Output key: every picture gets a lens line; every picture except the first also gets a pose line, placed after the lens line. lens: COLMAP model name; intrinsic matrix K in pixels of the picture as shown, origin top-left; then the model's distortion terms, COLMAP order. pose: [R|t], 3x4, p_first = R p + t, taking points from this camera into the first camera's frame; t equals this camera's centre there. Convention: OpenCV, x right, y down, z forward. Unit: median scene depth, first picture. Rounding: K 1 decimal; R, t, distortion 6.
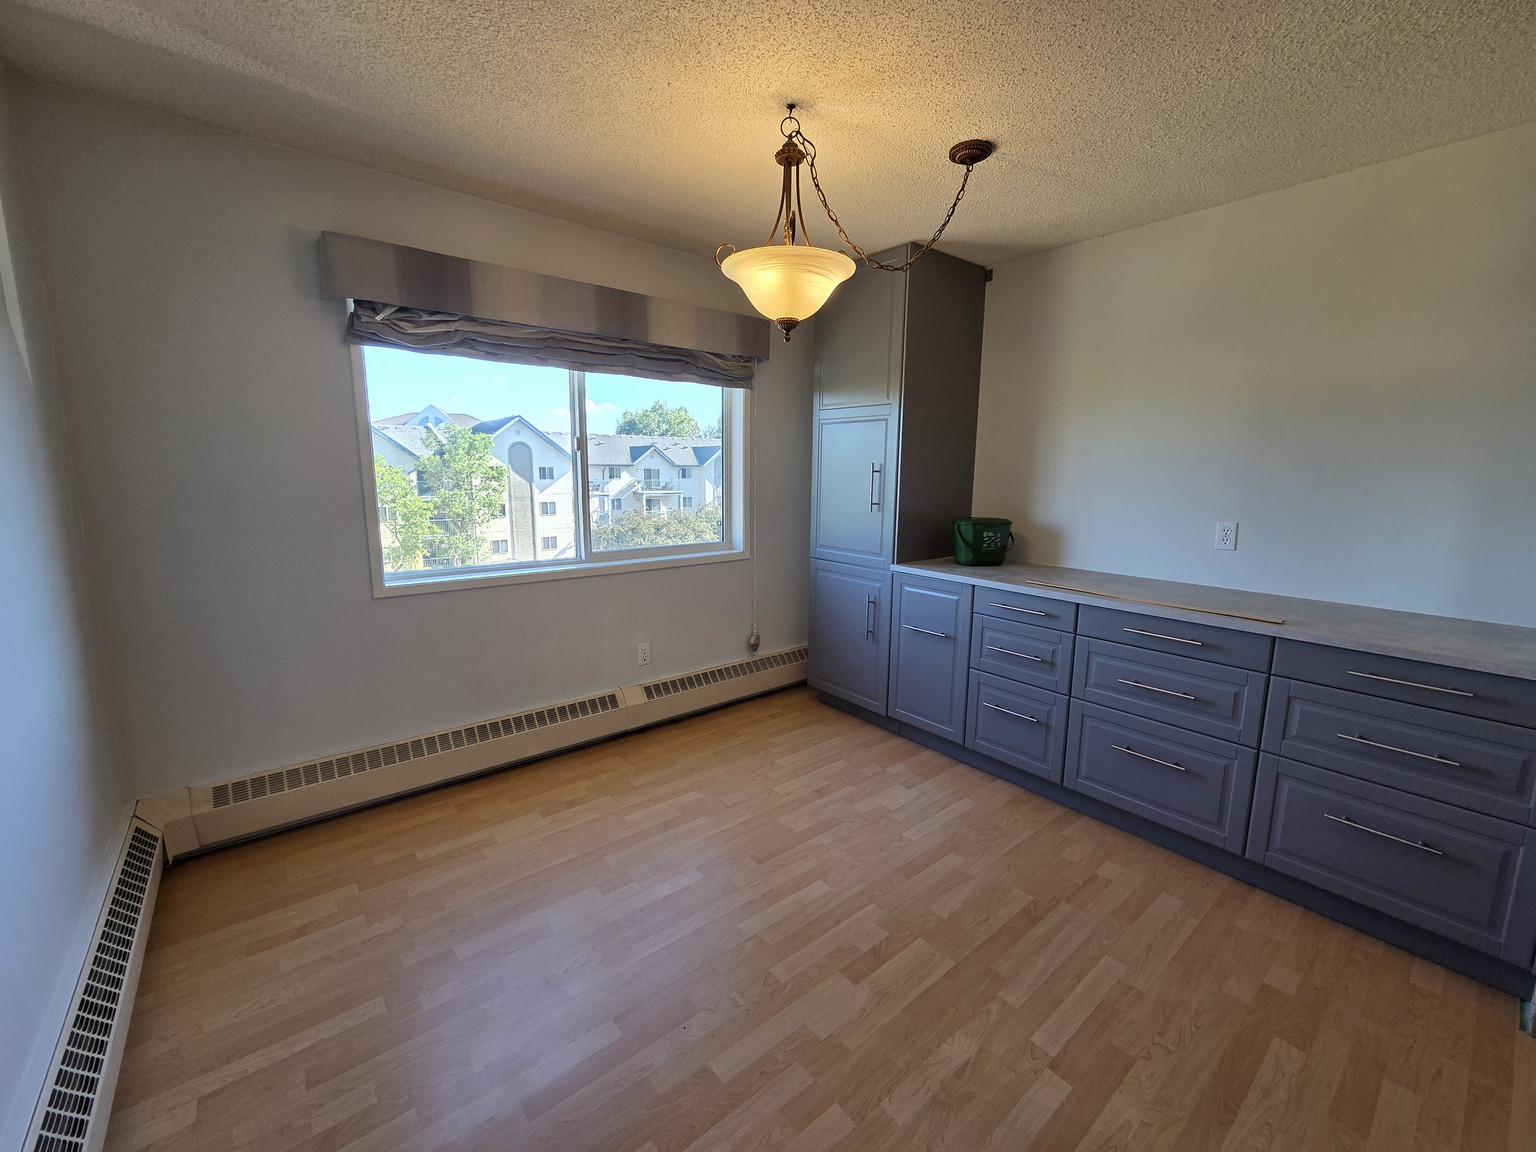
lens RADIAL K [[631.6, 0, 770.0], [0, 631.6, 568.8], [0, 0, 1]] dist [0.003727, 0.000064]
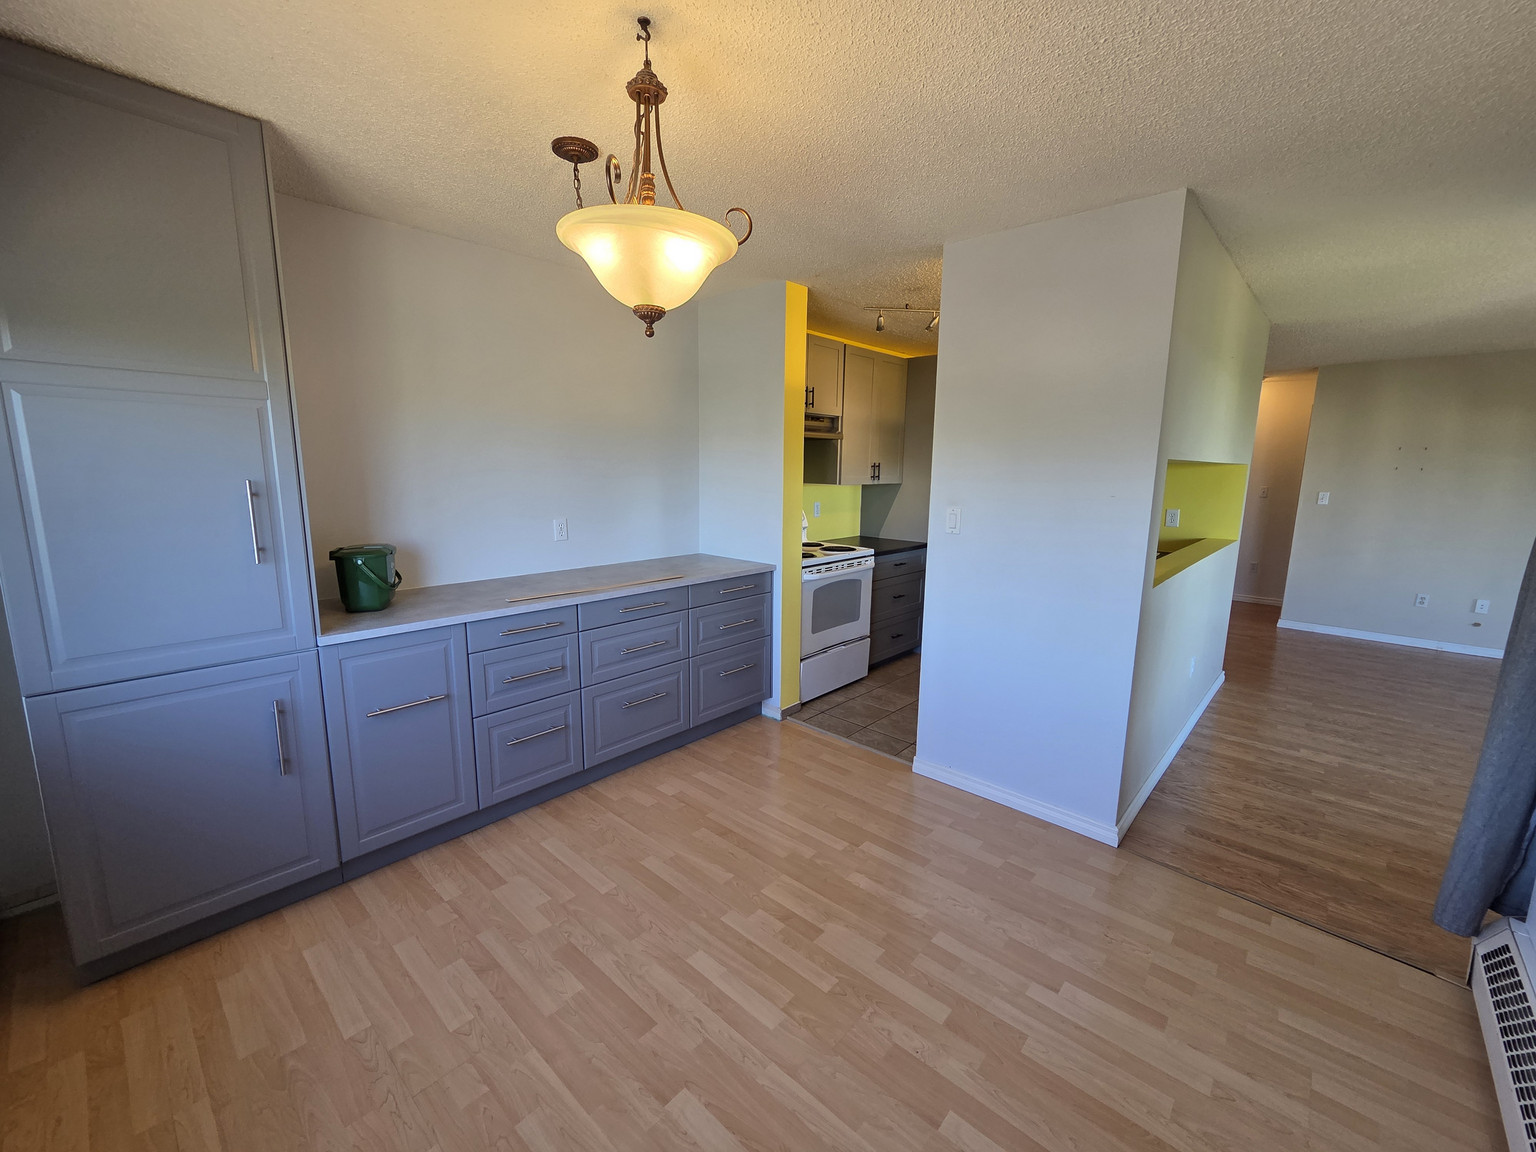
lens RADIAL K [[631.6, 0, 770.0], [0, 631.6, 568.8], [0, 0, 1]] dist [0.003727, 0.000064]
pose [[-0.148638, -0.174683, 0.973341, -0.700696], [0.141758, 0.970345, 0.195793, -0.194590], [-0.978678, 0.167081, -0.119468, 0.894778]]
